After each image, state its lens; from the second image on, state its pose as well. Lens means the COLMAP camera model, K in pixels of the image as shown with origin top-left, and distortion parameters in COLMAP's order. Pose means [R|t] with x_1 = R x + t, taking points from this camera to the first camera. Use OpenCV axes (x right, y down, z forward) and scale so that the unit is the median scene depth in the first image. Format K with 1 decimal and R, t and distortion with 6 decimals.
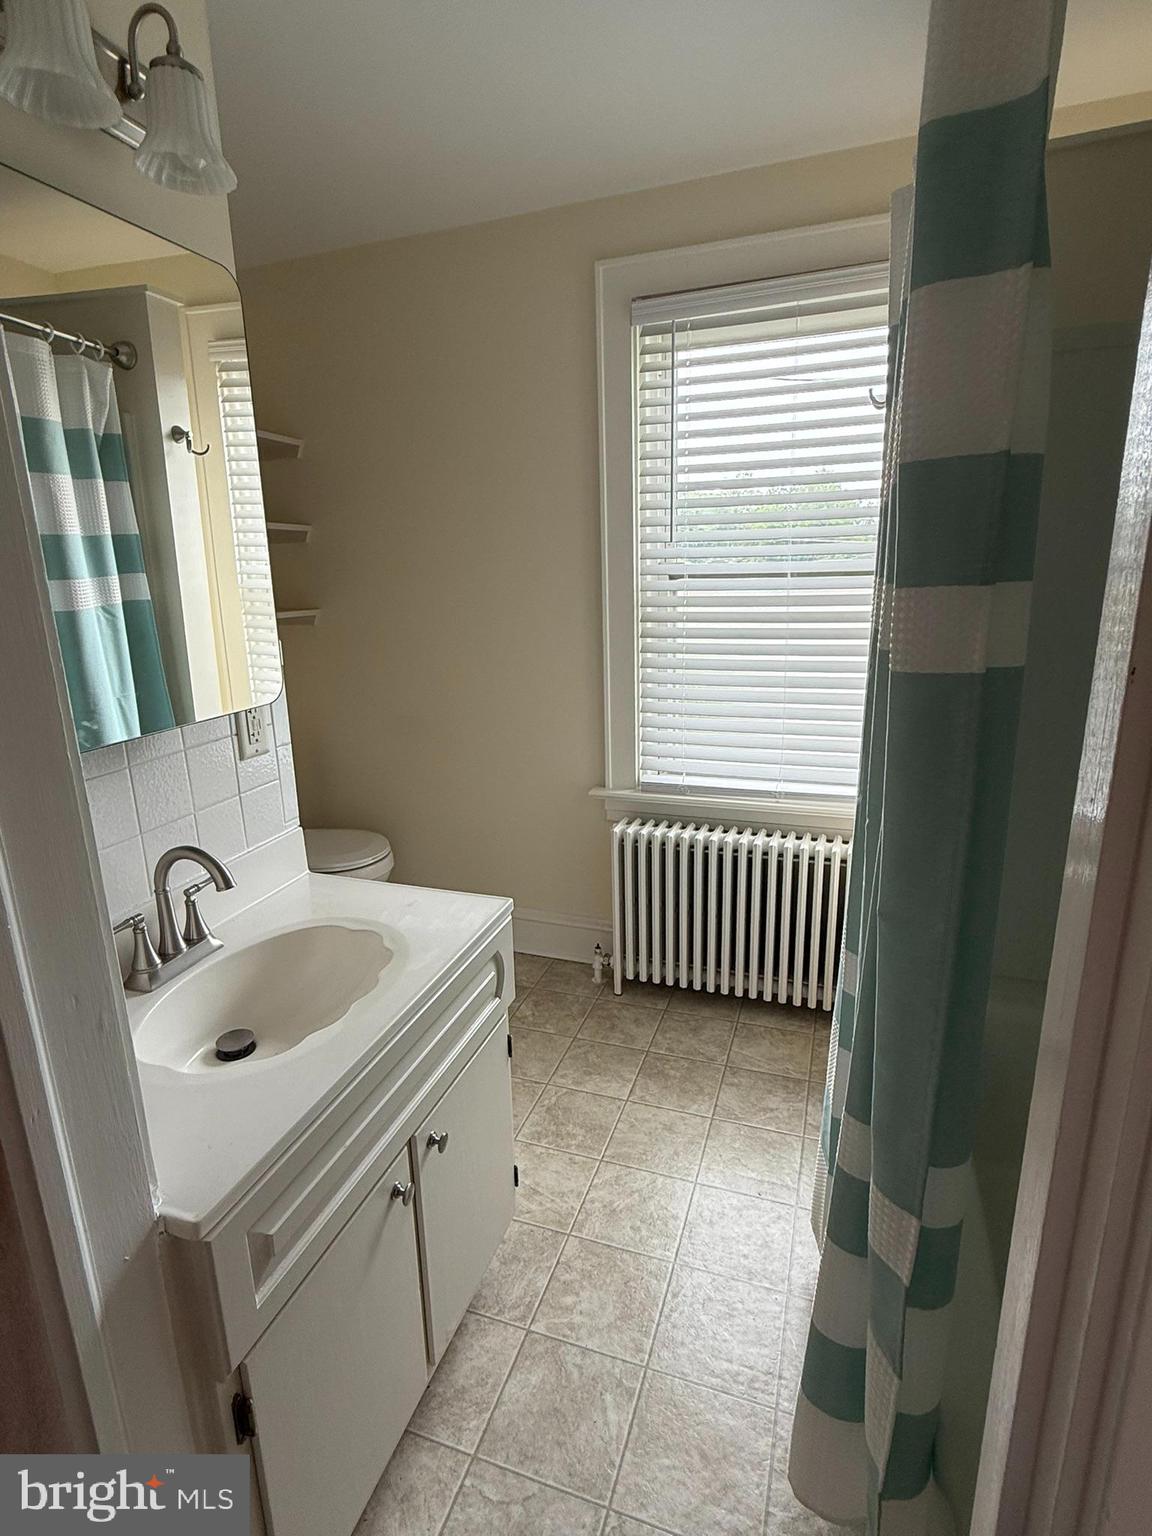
lens RADIAL K [[782.0, 0, 576.0], [0, 782.0, 768.0], [0, 0, 1]] dist [0.000445, 0.000228]
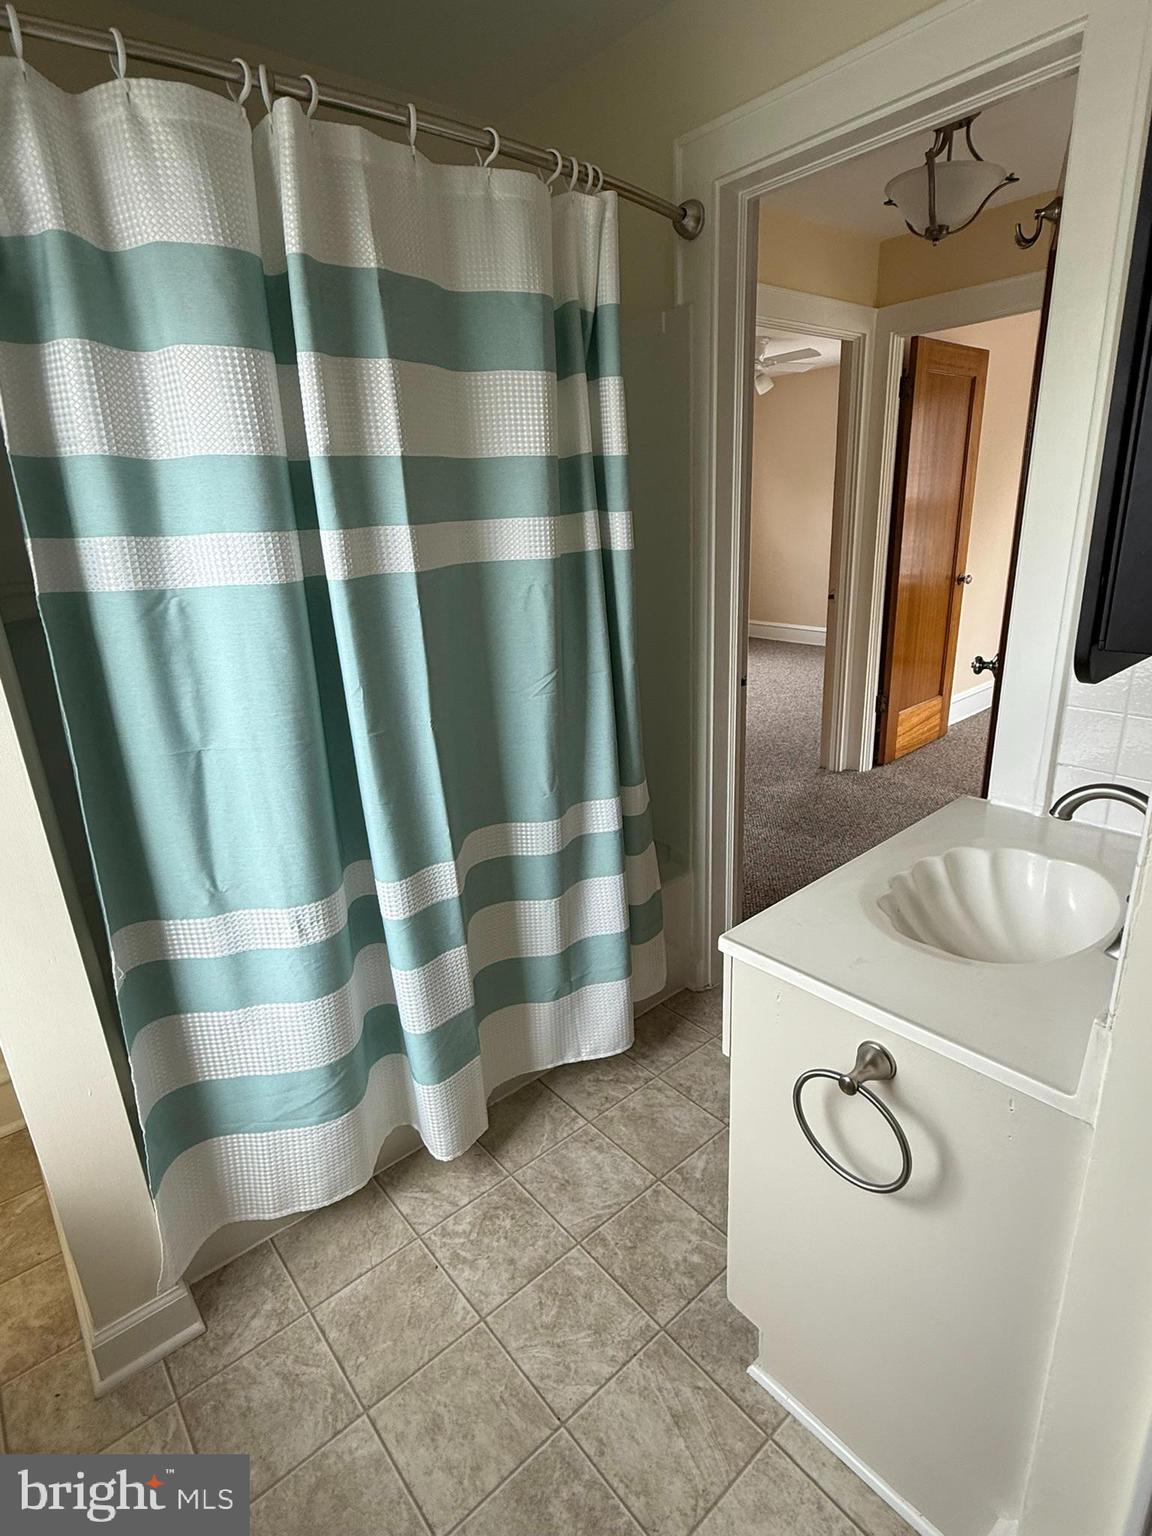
lens RADIAL K [[782.0, 0, 576.0], [0, 782.0, 768.0], [0, 0, 1]] dist [0.000445, 0.000228]
pose [[-0.859957, -0.098238, 0.500822, -0.294622], [0.192437, 0.846457, 0.496467, -0.338119], [-0.472696, 0.523317, -0.709012, 1.365037]]
